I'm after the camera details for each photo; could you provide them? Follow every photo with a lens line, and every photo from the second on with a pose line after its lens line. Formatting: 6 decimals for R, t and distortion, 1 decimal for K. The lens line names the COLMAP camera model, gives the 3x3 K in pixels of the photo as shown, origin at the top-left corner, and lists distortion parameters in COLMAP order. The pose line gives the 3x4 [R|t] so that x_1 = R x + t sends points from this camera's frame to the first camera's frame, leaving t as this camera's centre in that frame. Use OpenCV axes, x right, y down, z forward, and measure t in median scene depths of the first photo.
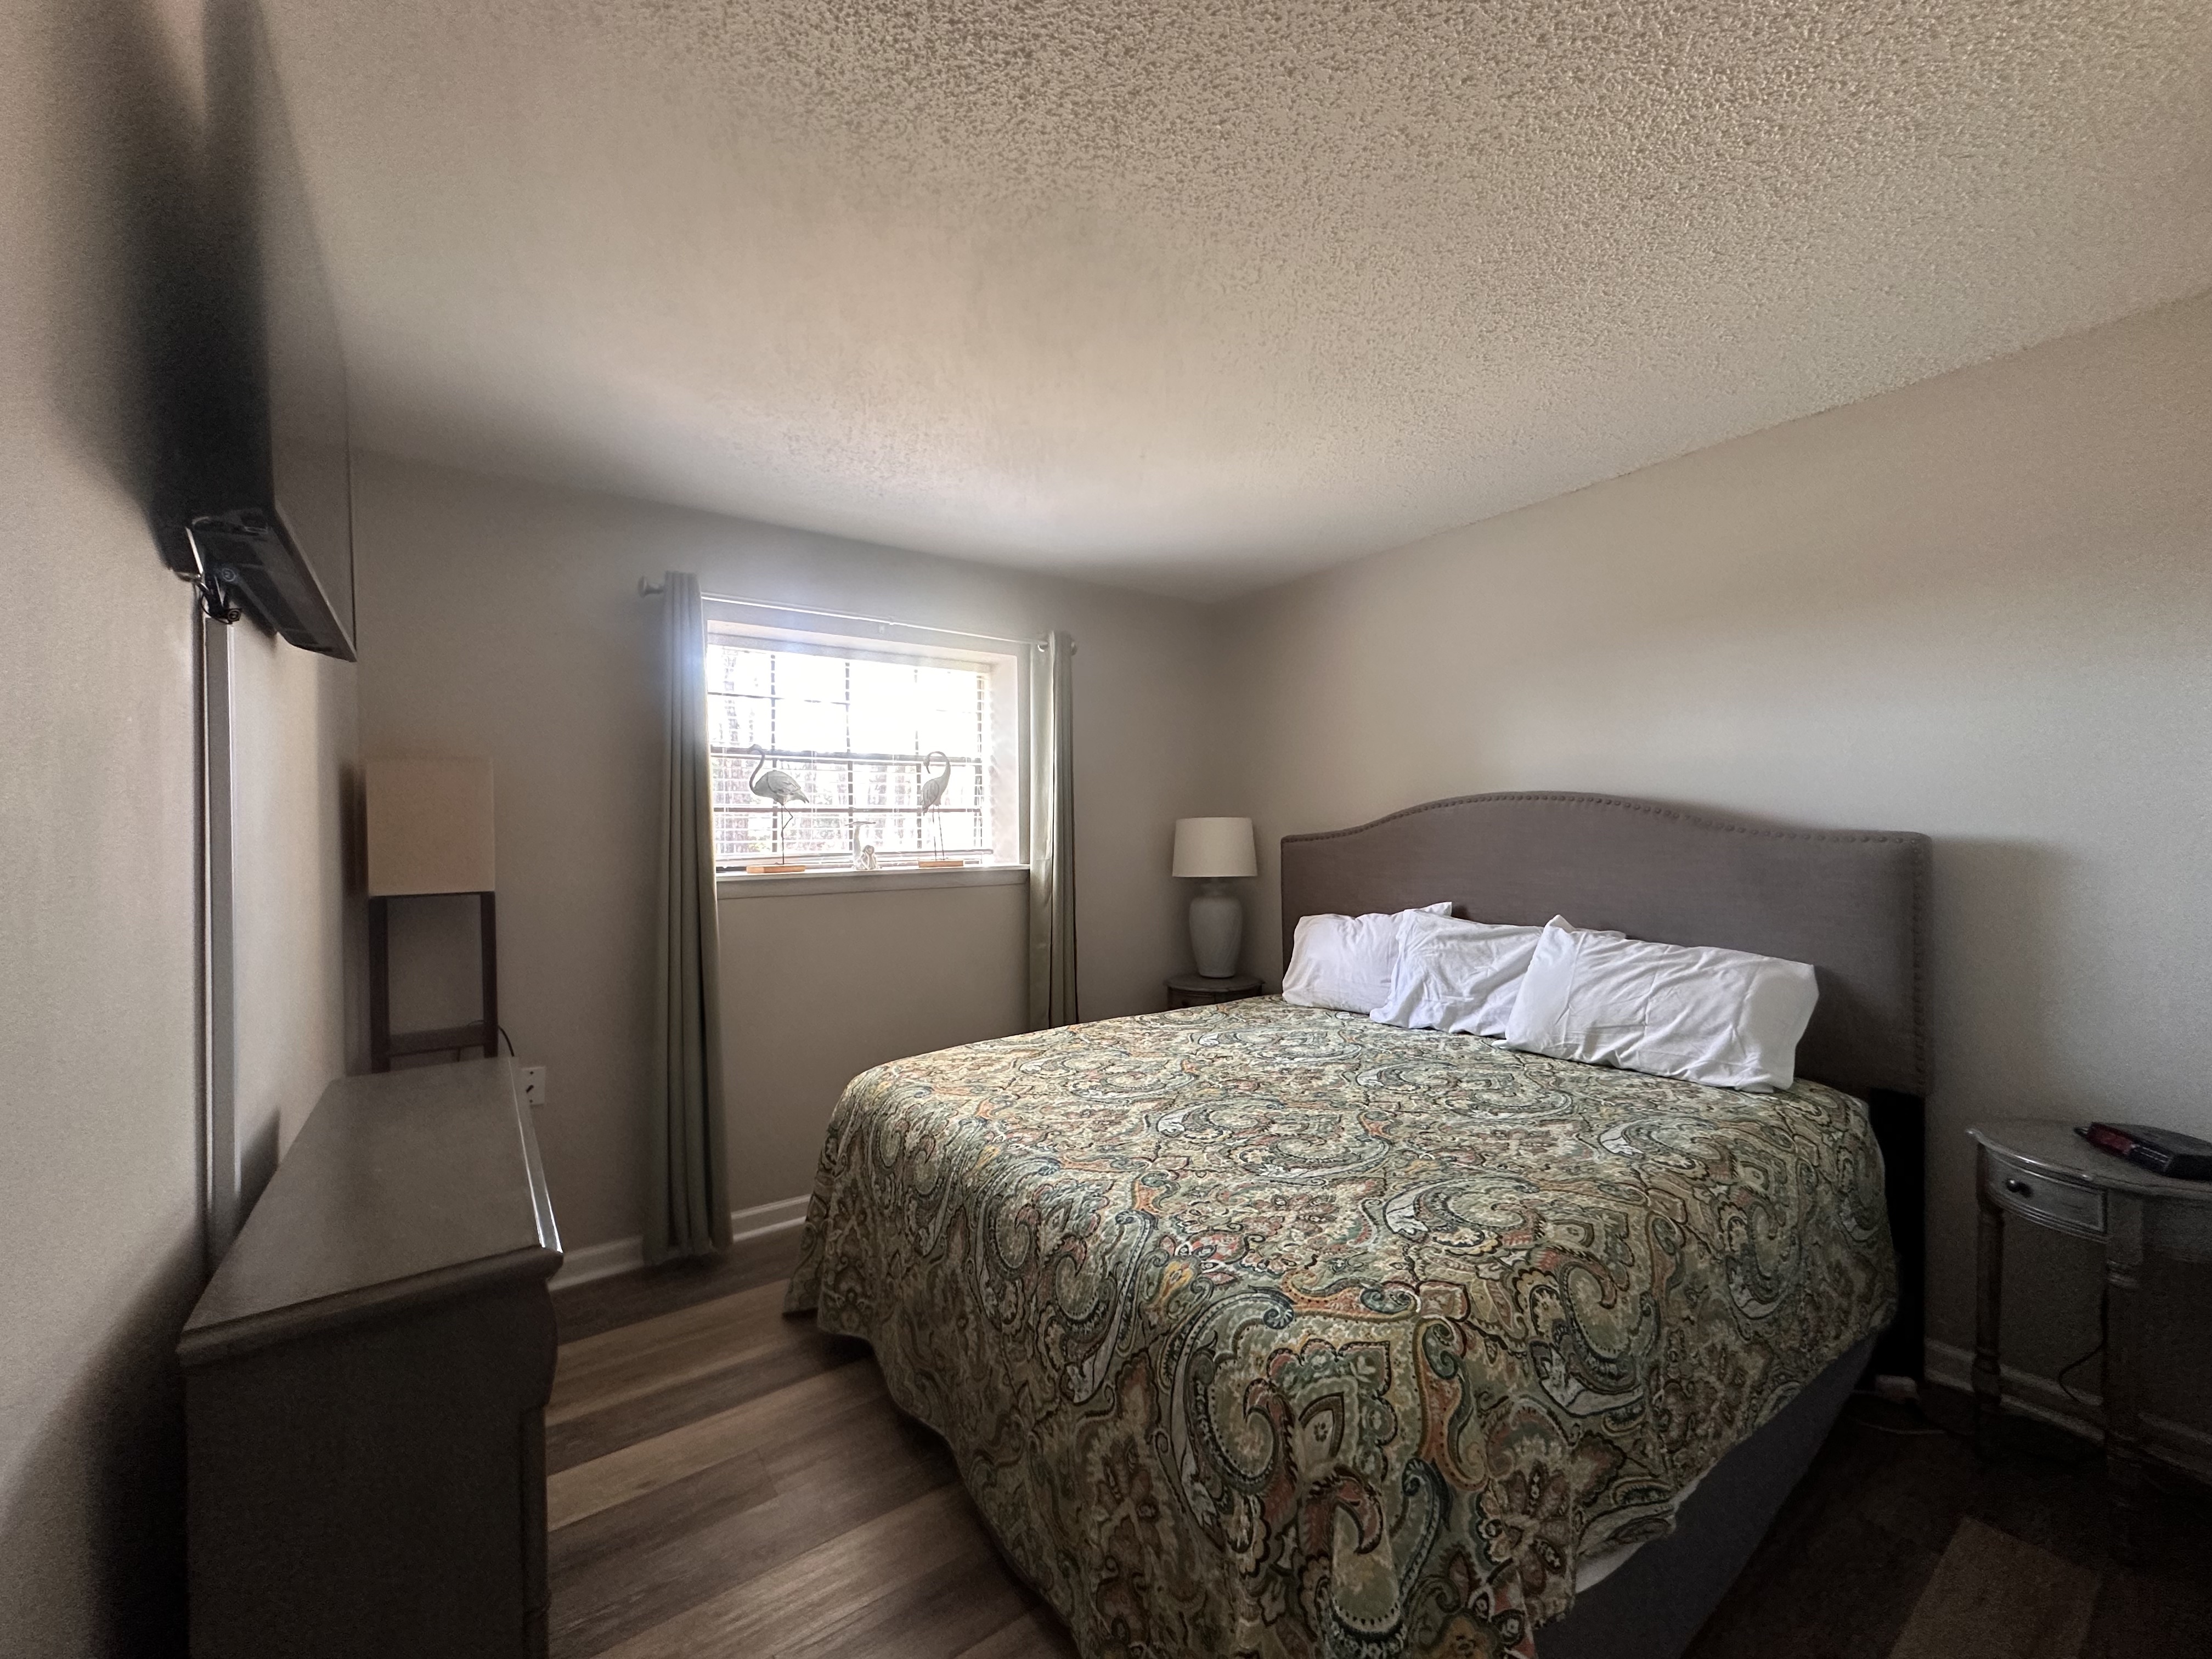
lens RADIAL K [[892.8, 0, 1109.0], [0, 892.8, 832.6], [0, 0, 1]] dist [-0.000042, -0.000001]
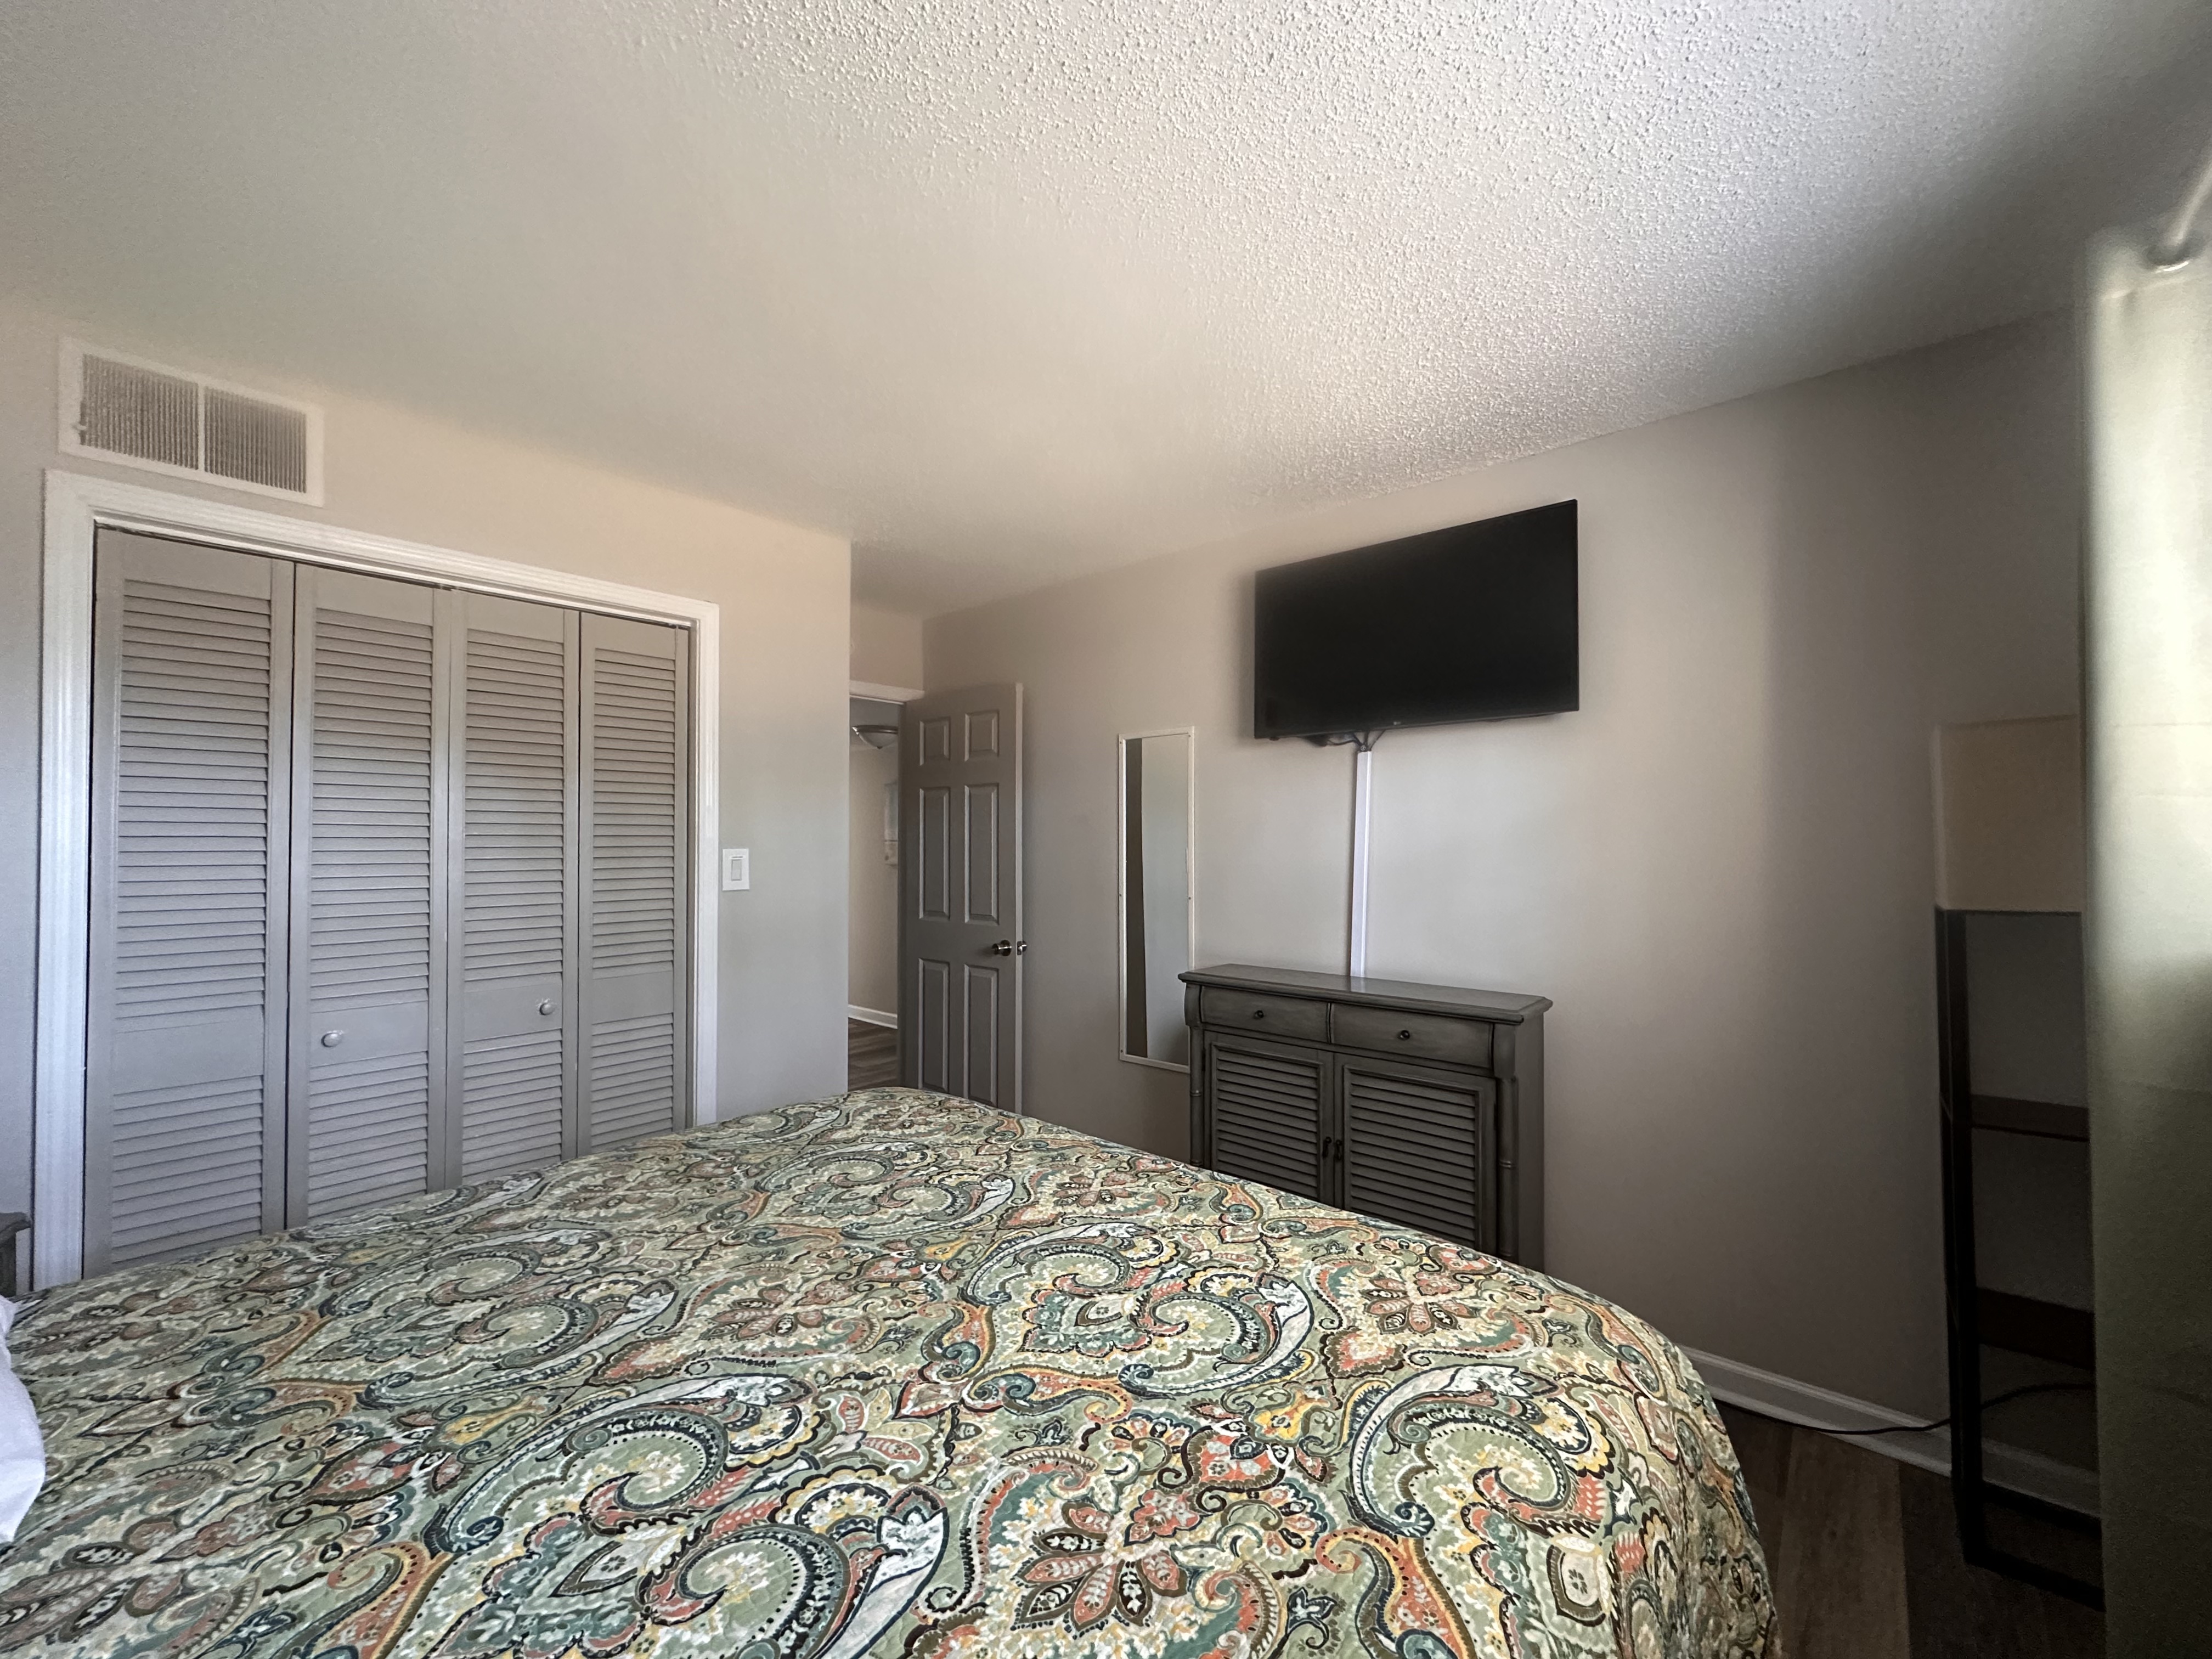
lens RADIAL K [[892.8, 0, 1106.4], [0, 892.8, 830.4], [0, 0, 1]] dist [-0.000042, -0.000001]
pose [[-0.971402, 0.010042, -0.237227, 0.386259], [0.011593, 0.999920, -0.005146, -0.014135], [0.237156, -0.007749, -0.971441, 1.784326]]
